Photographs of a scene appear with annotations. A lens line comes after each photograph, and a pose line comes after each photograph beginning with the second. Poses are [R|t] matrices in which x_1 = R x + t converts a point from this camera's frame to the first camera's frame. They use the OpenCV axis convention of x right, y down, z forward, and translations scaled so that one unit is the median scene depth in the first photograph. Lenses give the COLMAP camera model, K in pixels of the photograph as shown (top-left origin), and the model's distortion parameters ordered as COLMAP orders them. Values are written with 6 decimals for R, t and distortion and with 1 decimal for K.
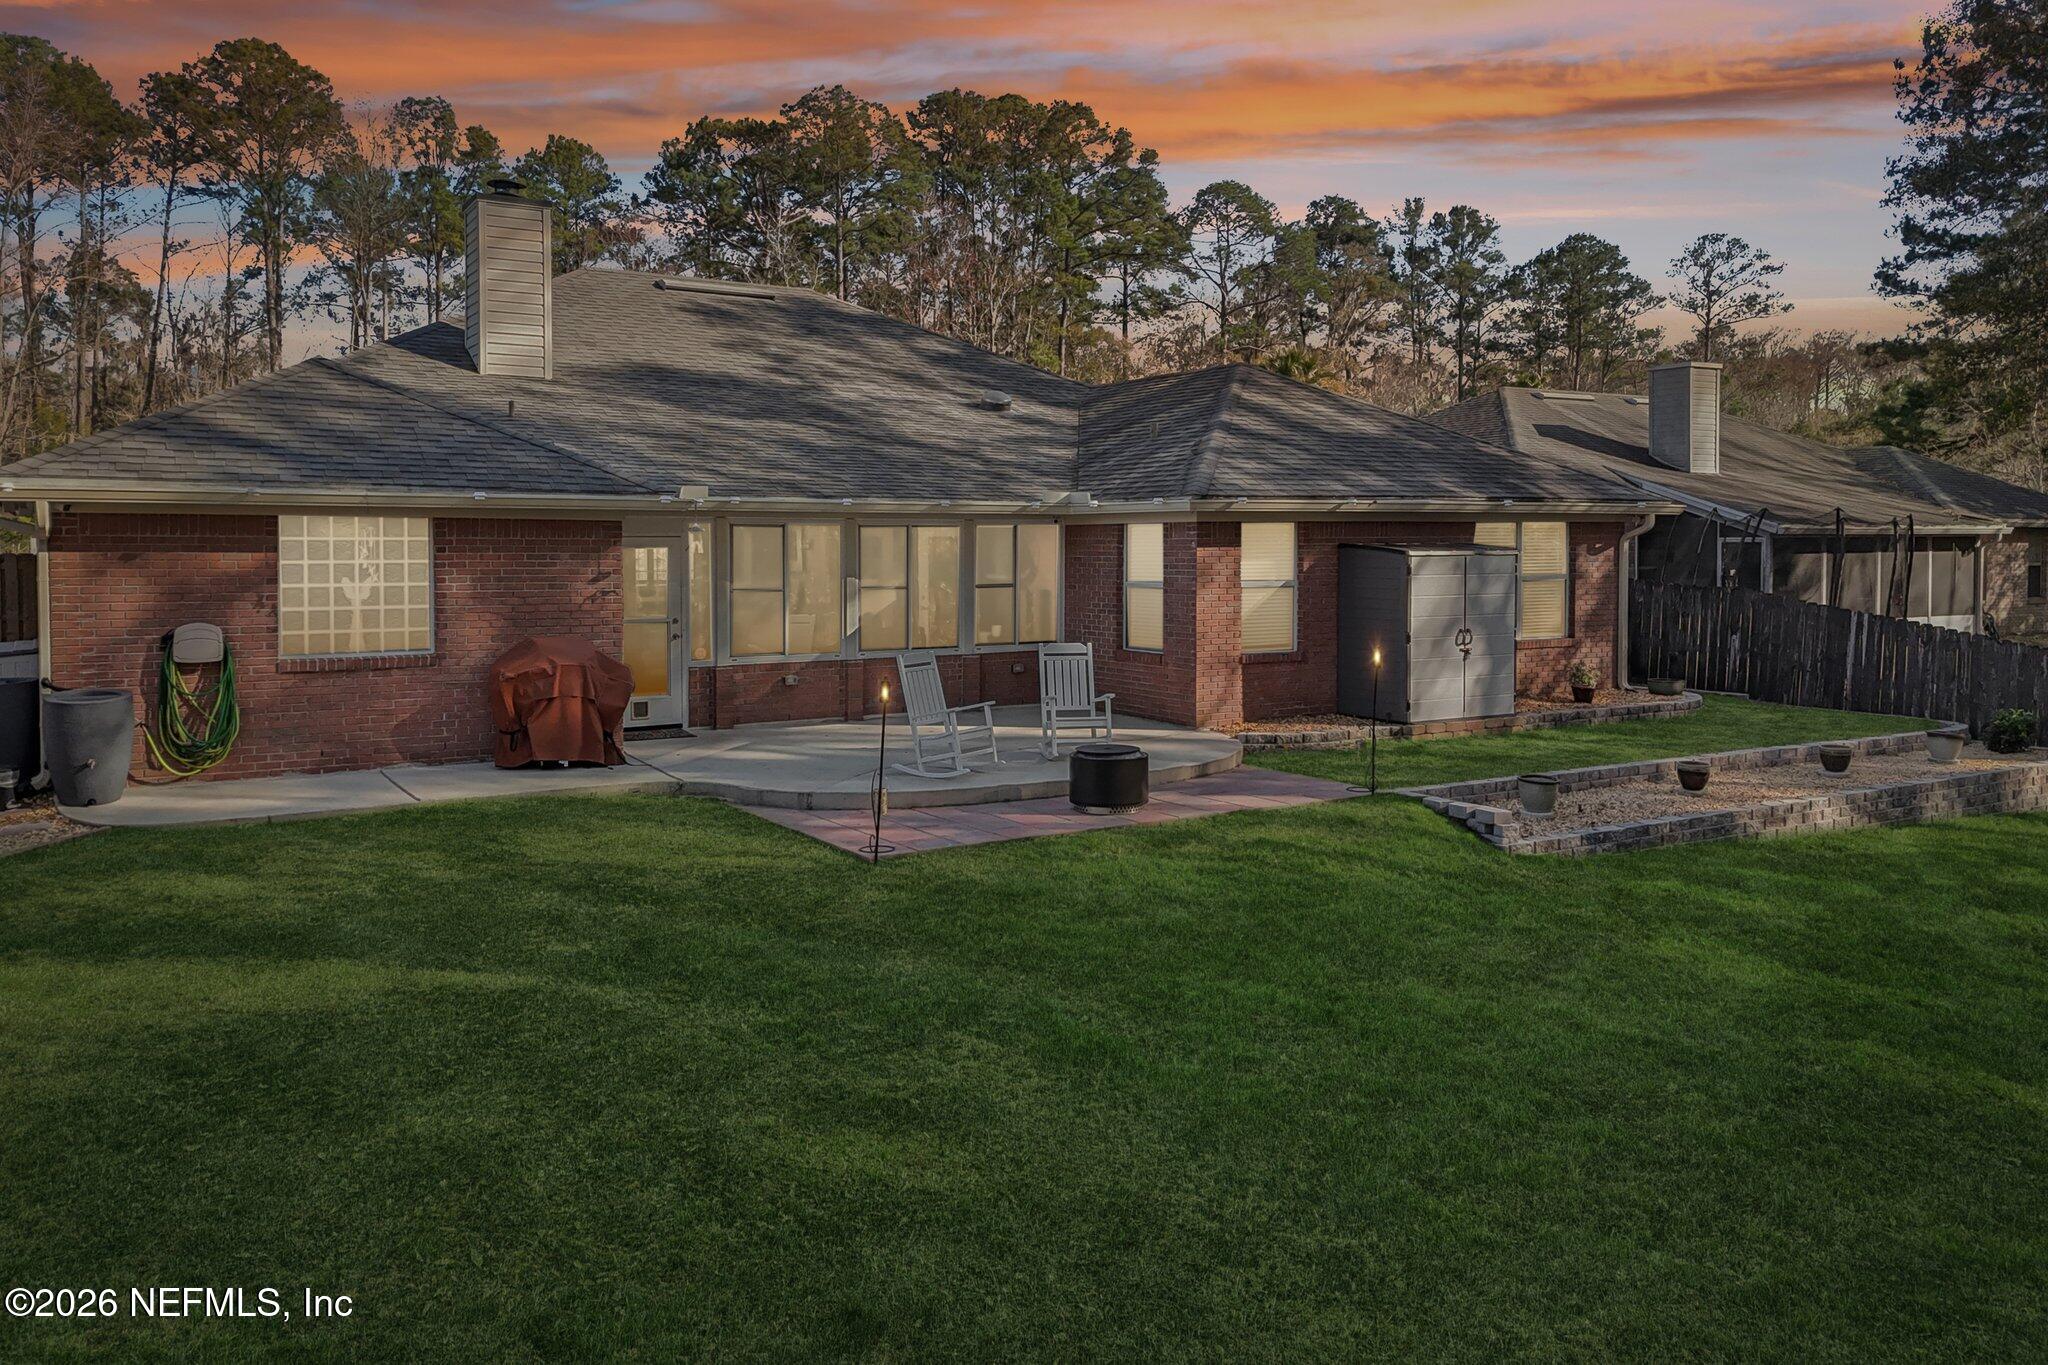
lens RADIAL K [[1467.7, 0, 1016.3], [0, 1467.7, 695.9], [0, 0, 1]] dist [0.045203, -0.019652]
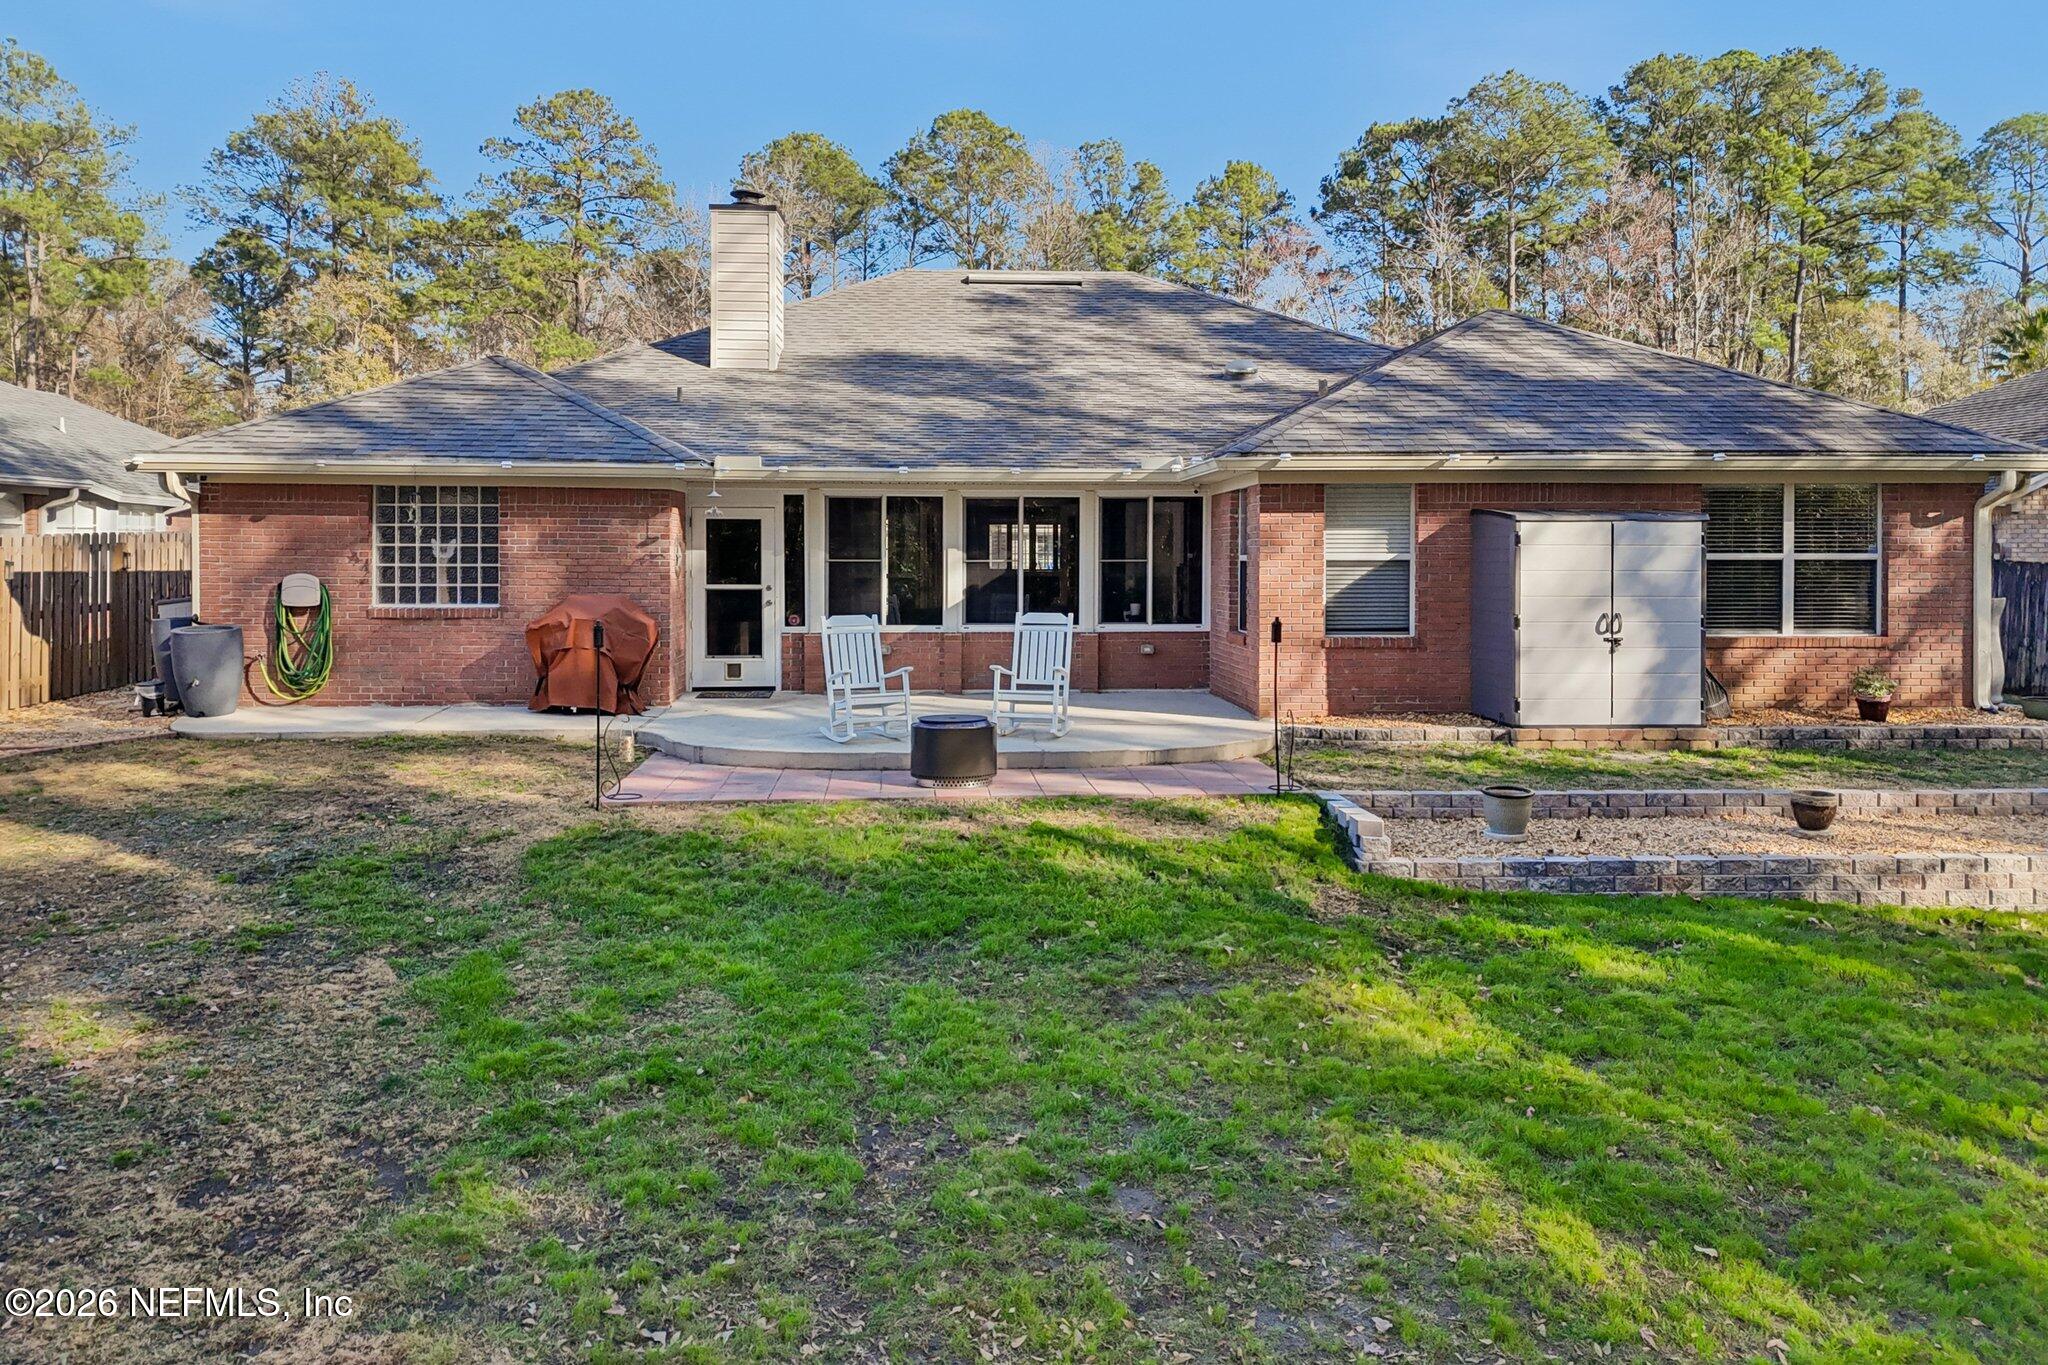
lens RADIAL K [[1467.7, 0, 1020.4], [0, 1467.7, 669.1], [0, 0, 1]] dist [0.045203, -0.019652]
pose [[0.891872, 0.038183, -0.450674, 0.368433], [-0.049442, 0.998689, -0.013232, 0.011039], [0.449578, 0.034084, 0.892591, 0.136019]]
